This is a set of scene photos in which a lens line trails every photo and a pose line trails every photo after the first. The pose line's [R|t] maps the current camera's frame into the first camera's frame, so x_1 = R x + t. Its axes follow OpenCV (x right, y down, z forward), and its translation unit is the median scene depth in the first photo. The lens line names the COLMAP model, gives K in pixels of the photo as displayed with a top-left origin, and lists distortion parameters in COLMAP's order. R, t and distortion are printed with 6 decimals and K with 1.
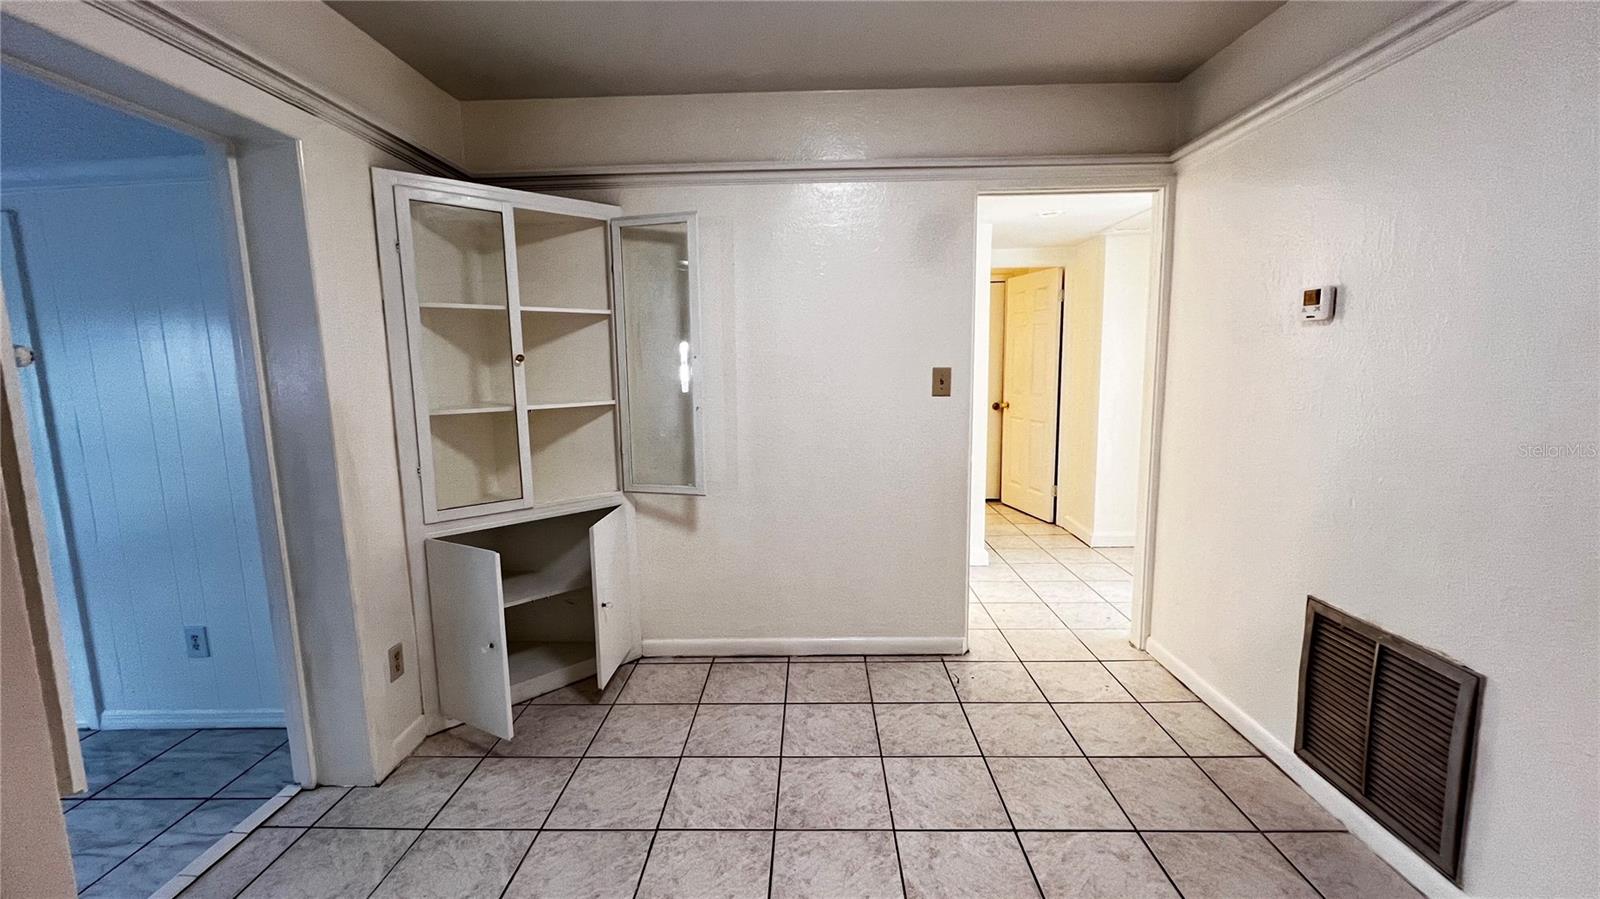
lens RADIAL K [[637.0, 0, 798.8], [0, 637.0, 447.1], [0, 0, 1]] dist [-0.001006, 0.000006]
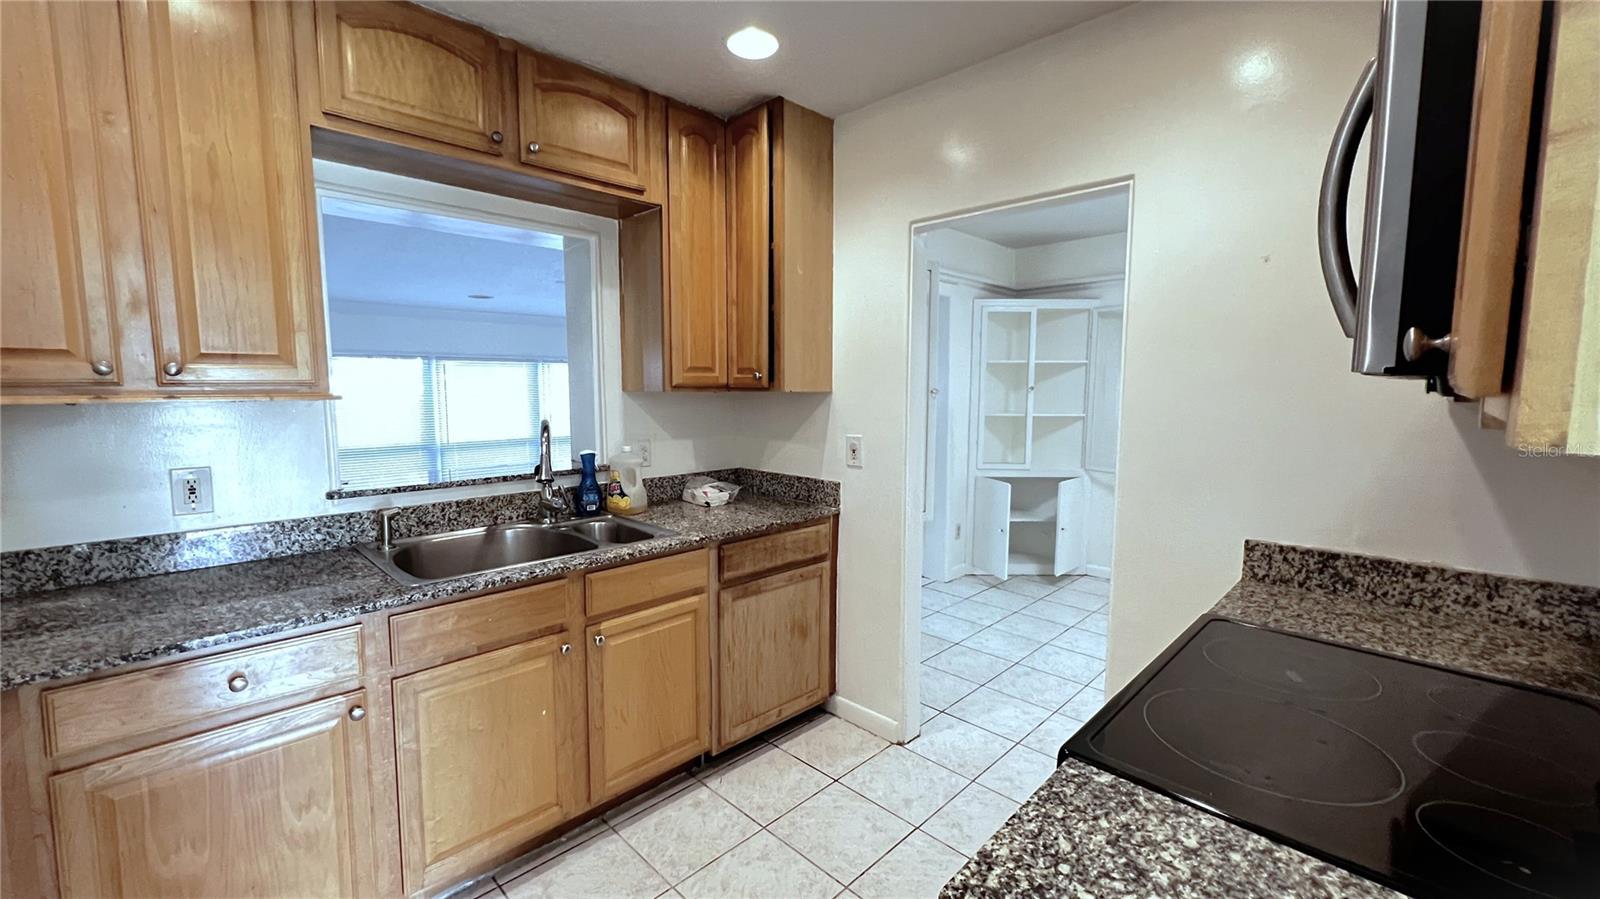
lens RADIAL K [[637.0, 0, 798.7], [0, 637.0, 445.0], [0, 0, 1]] dist [-0.001006, 0.000006]
pose [[0.716908, 0.082751, -0.692239, 0.359909], [-0.107165, 0.994210, 0.007866, 0.079219], [0.688882, 0.068545, 0.721626, -0.766369]]
